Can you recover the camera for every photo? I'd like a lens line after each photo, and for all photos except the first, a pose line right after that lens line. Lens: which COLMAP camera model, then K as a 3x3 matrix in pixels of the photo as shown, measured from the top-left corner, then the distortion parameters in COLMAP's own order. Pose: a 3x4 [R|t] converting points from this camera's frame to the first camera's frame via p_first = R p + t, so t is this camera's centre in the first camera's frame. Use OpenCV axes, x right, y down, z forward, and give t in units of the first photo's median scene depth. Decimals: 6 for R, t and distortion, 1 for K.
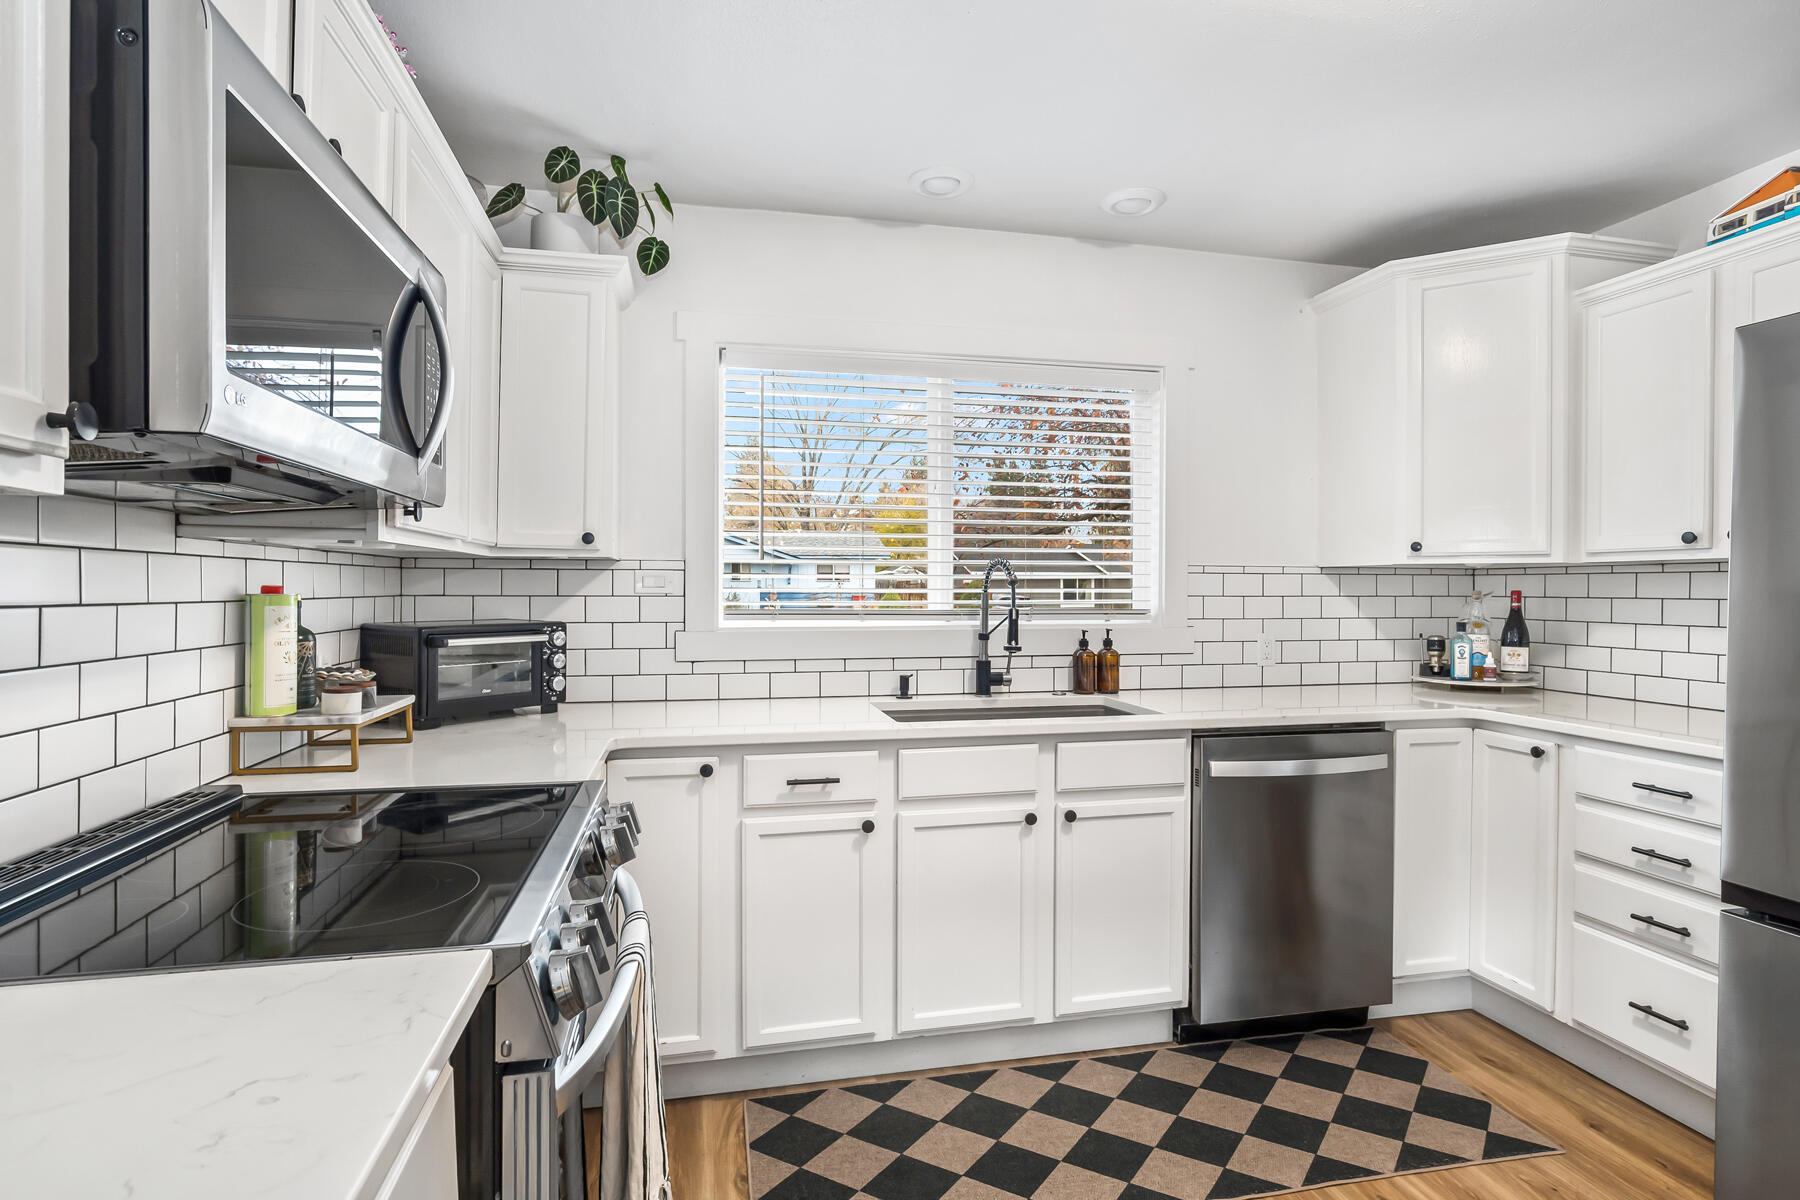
lens RADIAL K [[910.7, 0, 904.3], [0, 910.7, 590.7], [0, 0, 1]] dist [-0.023144, 0.010932]
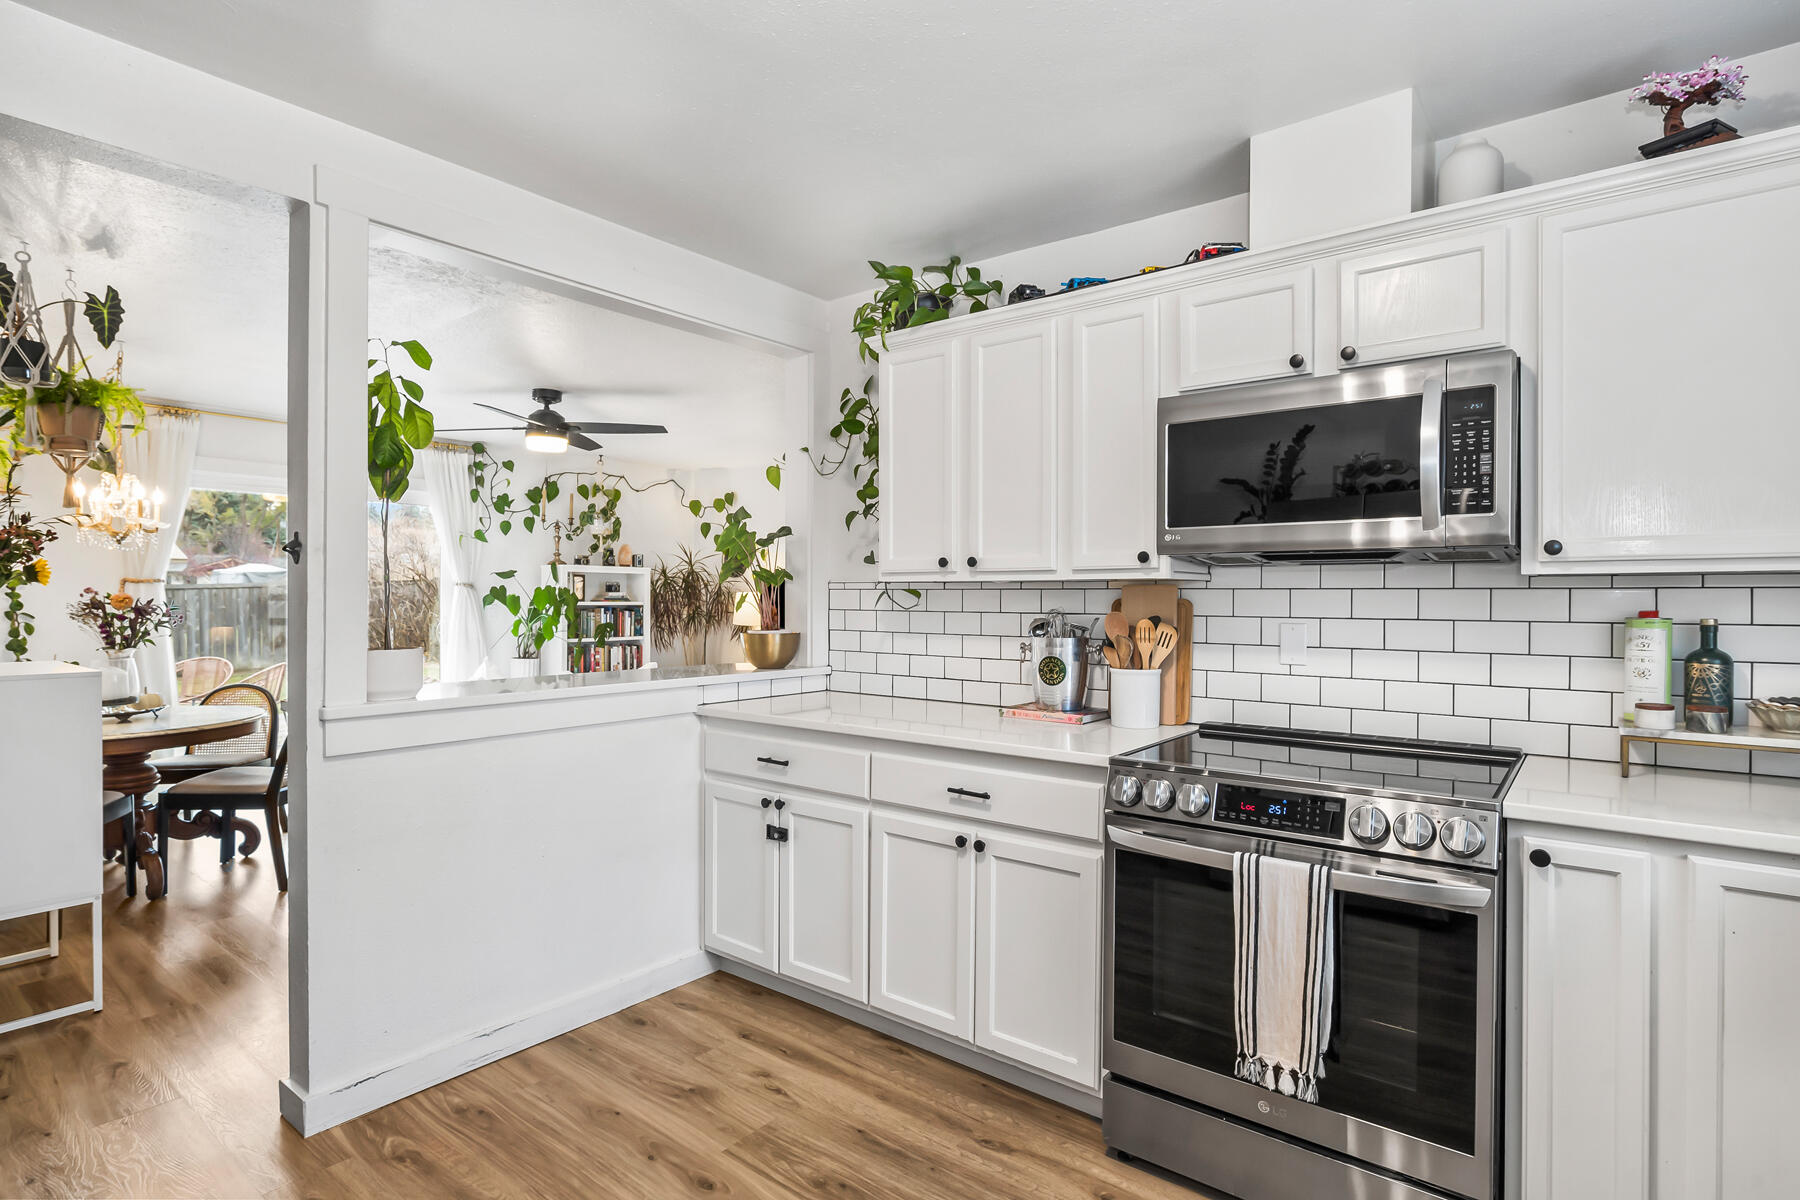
lens RADIAL K [[903.6, 0, 900.0], [0, 903.6, 600.0], [0, 0, 1]] dist [-0.023537, 0.010113]
pose [[-0.778954, -0.003860, -0.627069, 0.454231], [-0.007210, 0.999970, 0.002800, -0.009206], [0.627039, 0.006702, -0.778959, 0.752222]]
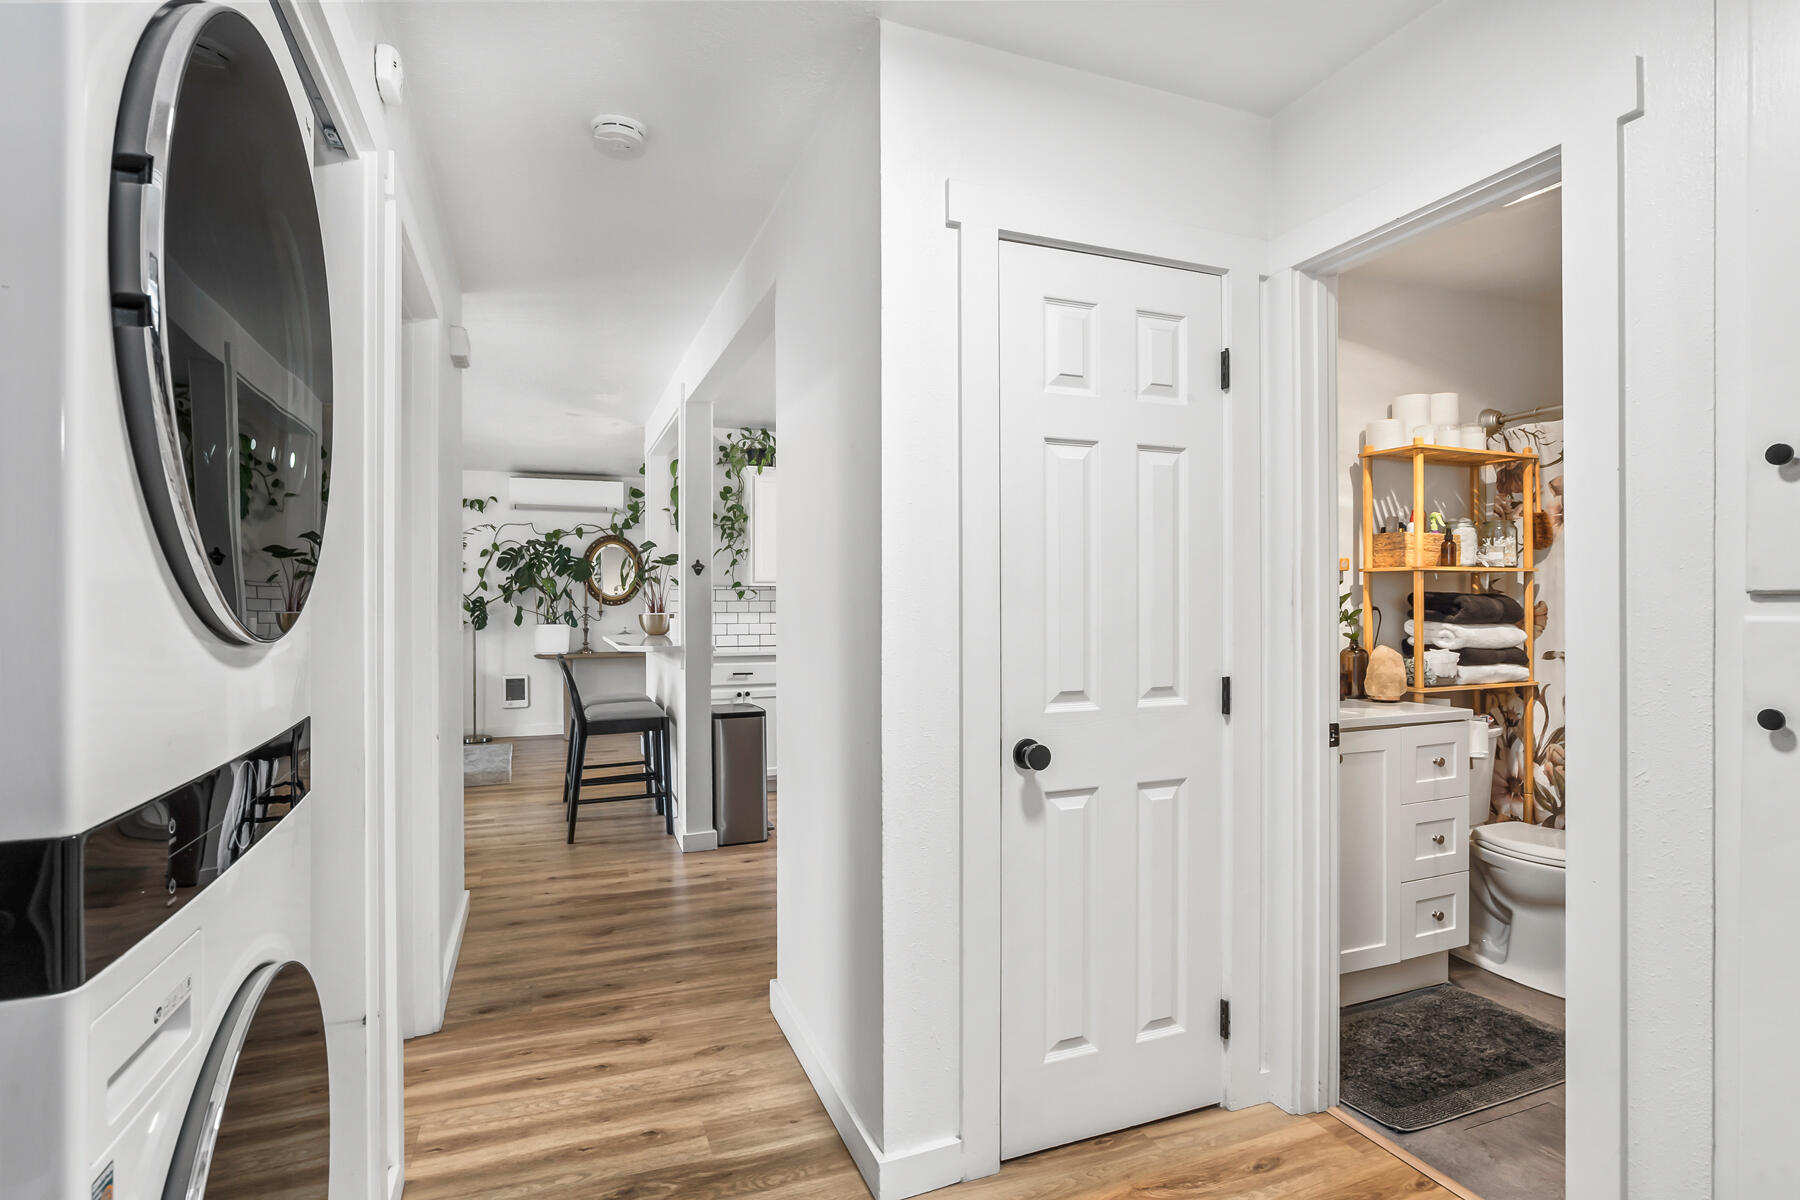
lens RADIAL K [[903.6, 0, 900.0], [0, 903.6, 600.0], [0, 0, 1]] dist [-0.023537, 0.010113]
pose [[0.152728, -0.004791, -0.988257, 1.932725], [0.003312, 0.999985, -0.004336, 0.016530], [0.988263, -0.002611, 0.152741, -0.045606]]
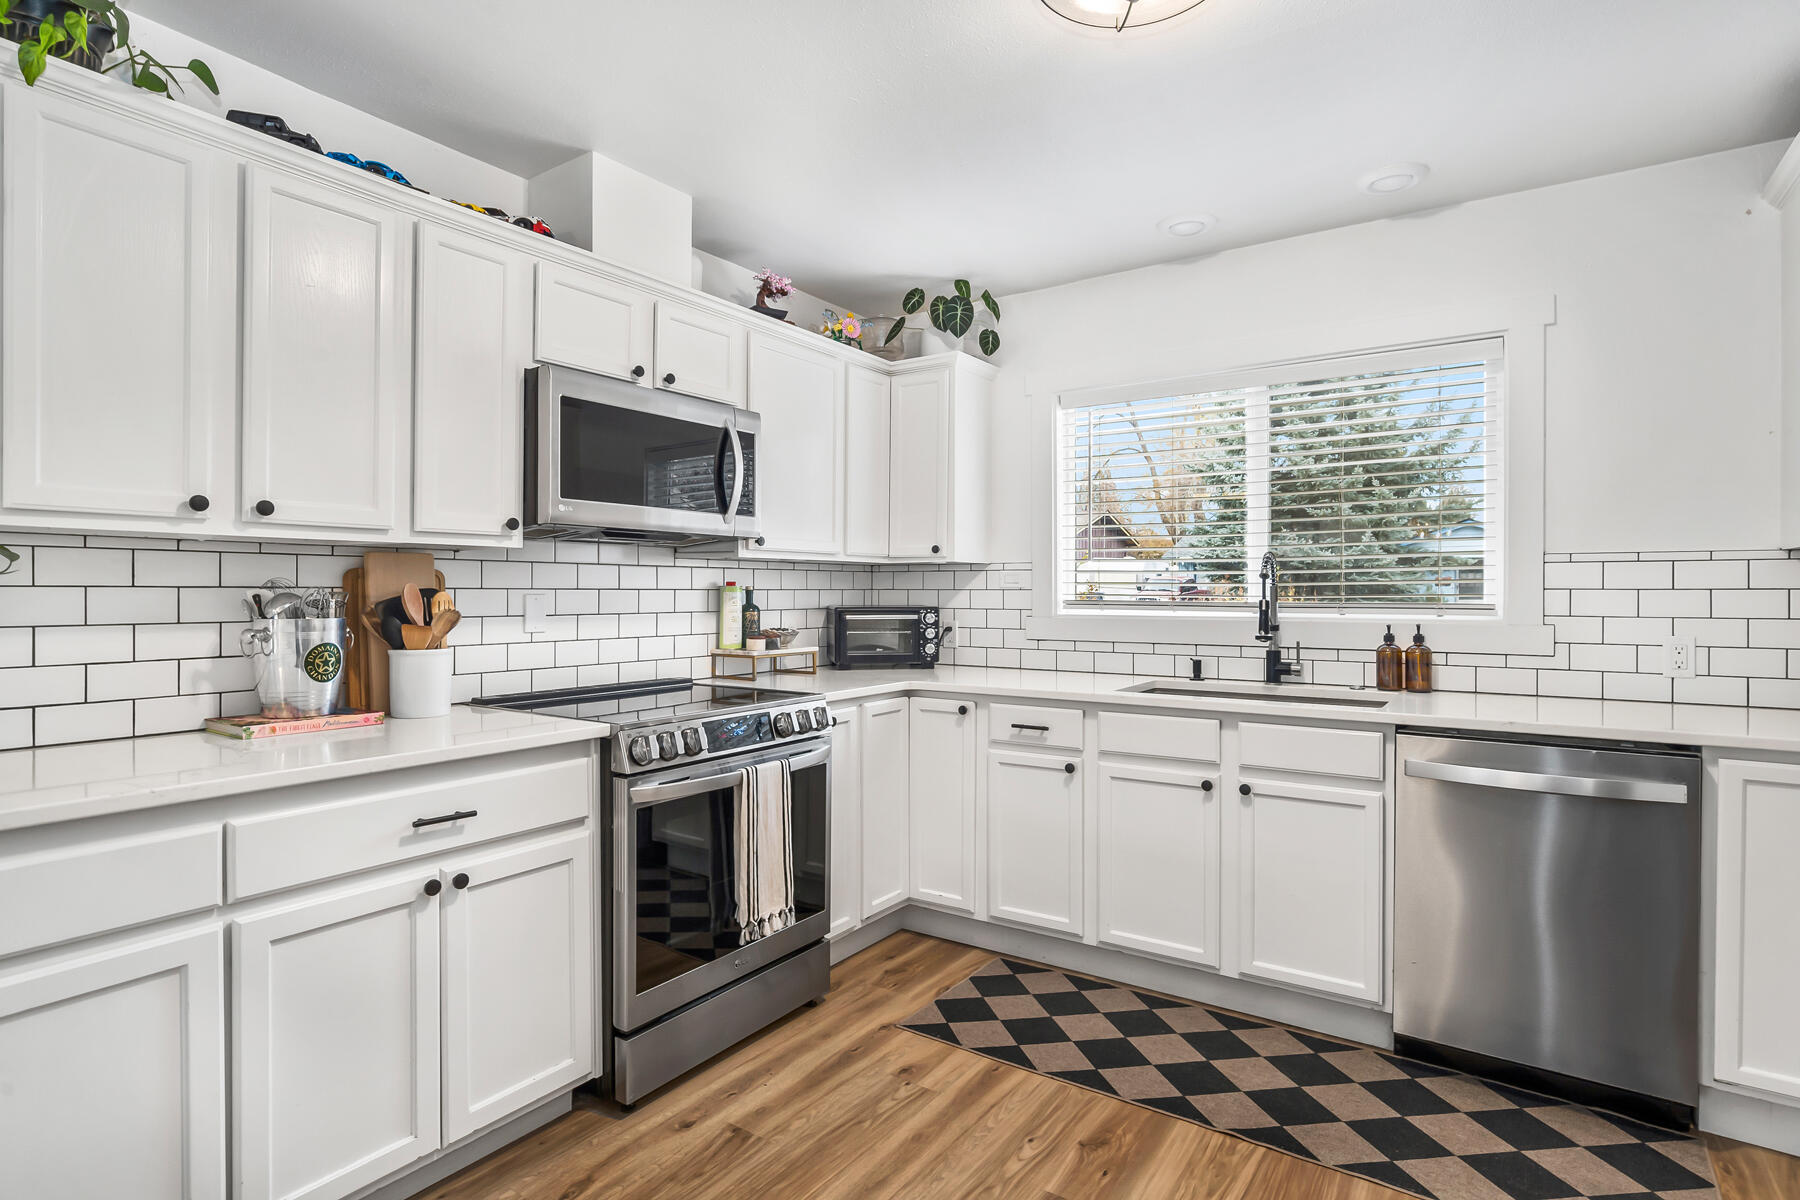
lens RADIAL K [[910.7, 0, 904.3], [0, 910.7, 590.7], [0, 0, 1]] dist [-0.023144, 0.010932]
pose [[0.683545, -0.002127, -0.729906, 0.562881], [-0.001250, 0.999991, -0.004085, 0.012288], [0.729908, 0.003705, 0.683536, -0.031203]]
